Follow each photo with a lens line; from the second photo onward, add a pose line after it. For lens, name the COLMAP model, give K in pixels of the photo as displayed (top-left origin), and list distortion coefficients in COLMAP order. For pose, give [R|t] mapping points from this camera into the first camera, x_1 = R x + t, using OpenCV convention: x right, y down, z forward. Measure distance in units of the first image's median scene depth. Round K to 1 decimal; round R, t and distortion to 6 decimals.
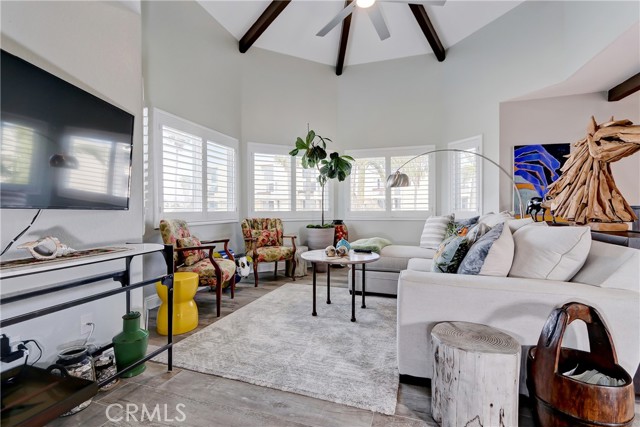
lens RADIAL K [[297.3, 0, 322.5], [0, 297.3, 211.2], [0, 0, 1]] dist [0.006812, -0.001467]
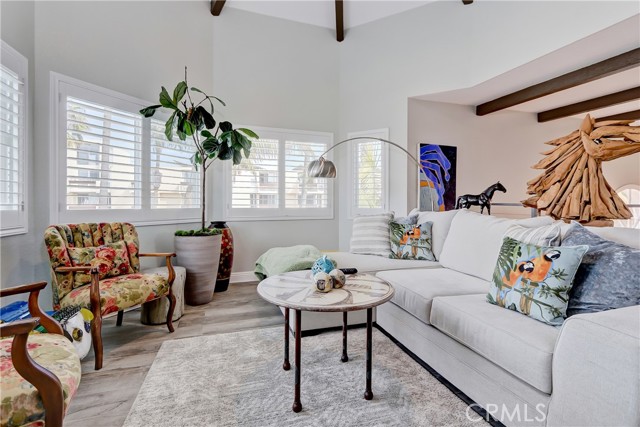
lens RADIAL K [[297.3, 0, 321.4], [0, 297.3, 203.9], [0, 0, 1]] dist [0.006812, -0.001467]
pose [[0.803925, 0.004486, 0.594714, -0.201091], [0.002440, 0.999938, -0.010841, -0.003912], [-0.594726, 0.010166, 0.803864, 0.360754]]
